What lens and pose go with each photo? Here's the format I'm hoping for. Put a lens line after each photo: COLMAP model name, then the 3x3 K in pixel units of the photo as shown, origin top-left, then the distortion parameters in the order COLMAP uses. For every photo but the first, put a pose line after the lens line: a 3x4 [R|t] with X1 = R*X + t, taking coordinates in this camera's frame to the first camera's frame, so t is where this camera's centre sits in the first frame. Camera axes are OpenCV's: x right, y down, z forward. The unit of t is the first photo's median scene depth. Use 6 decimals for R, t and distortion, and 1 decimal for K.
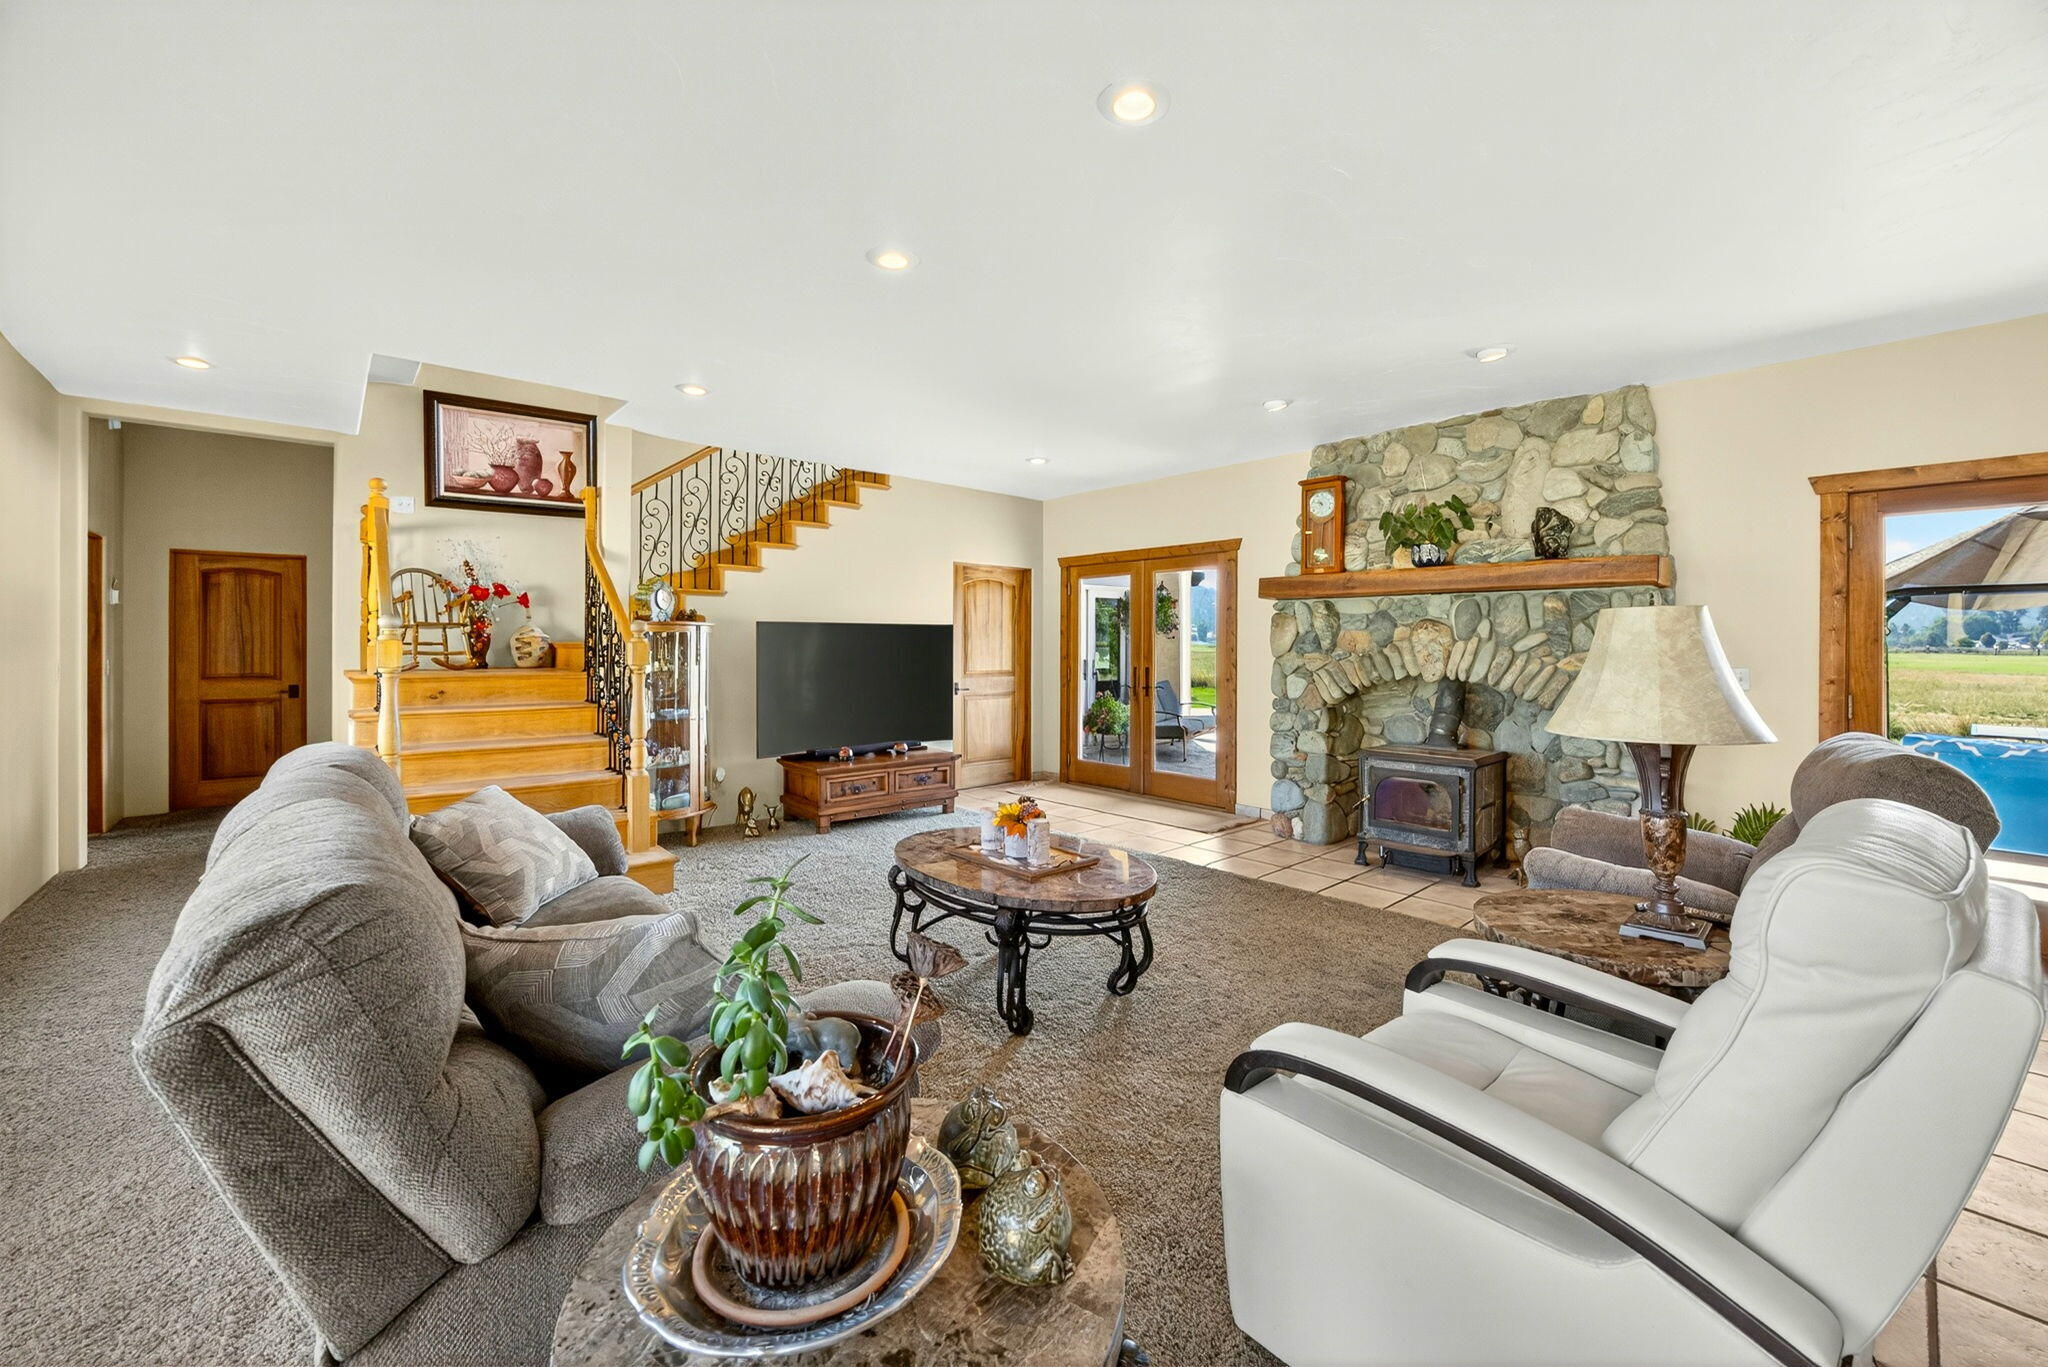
lens RADIAL K [[887.6, 0, 990.9], [0, 887.6, 645.2], [0, 0, 1]] dist [-0.045496, 0.030687]
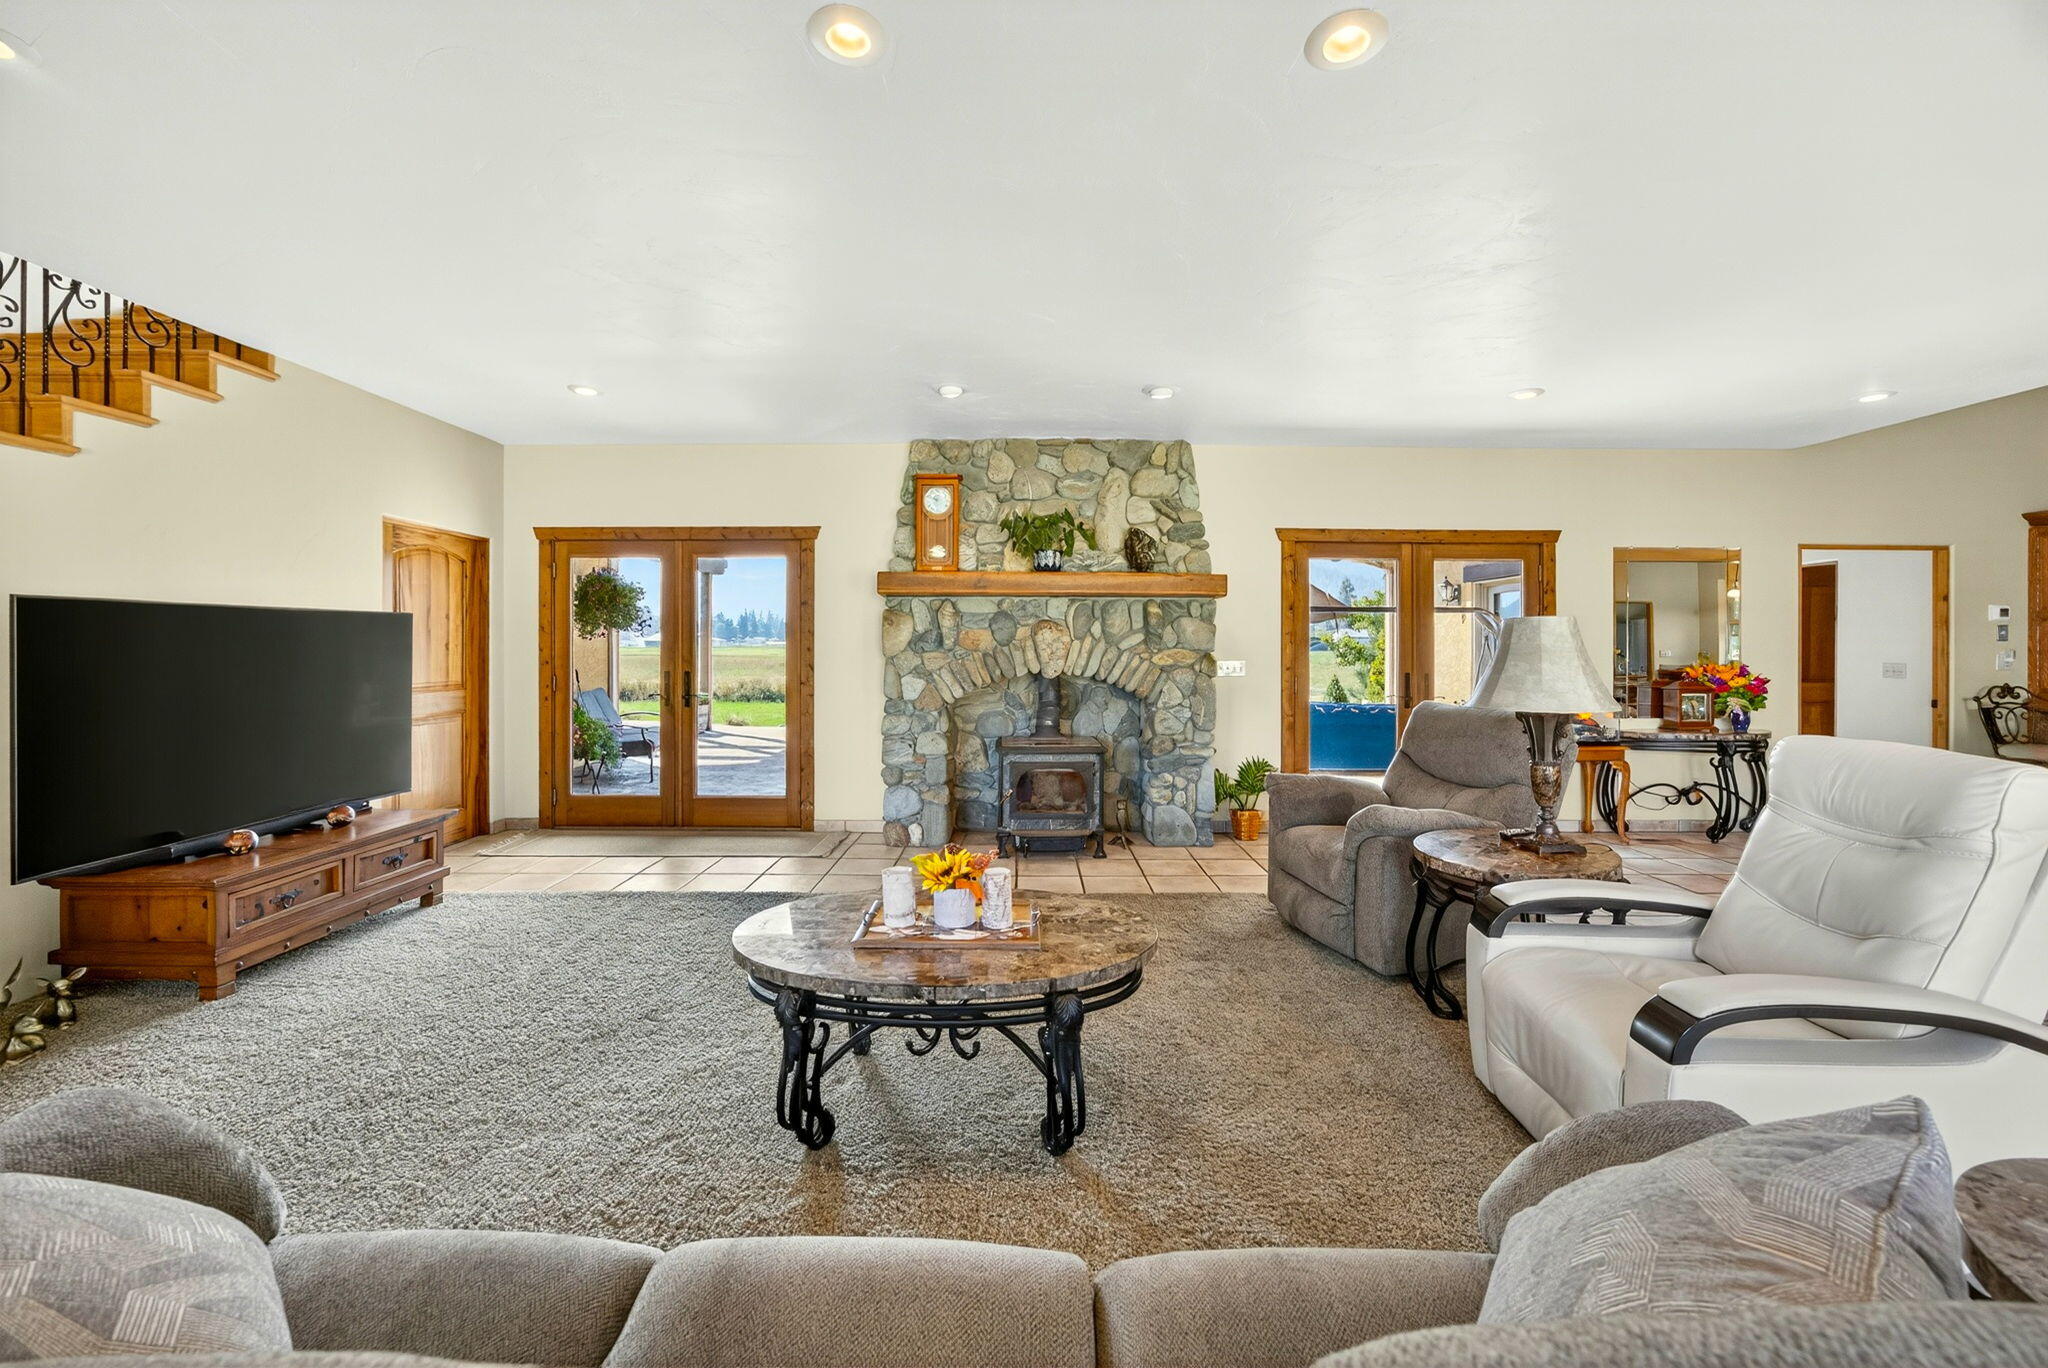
lens RADIAL K [[887.6, 0, 990.9], [0, 887.6, 645.7], [0, 0, 1]] dist [-0.045496, 0.030687]
pose [[0.606819, -0.002093, 0.794838, -0.383668], [0.001630, 0.999998, 0.001389, 0.000448], [-0.794839, 0.000452, 0.606821, 0.362367]]
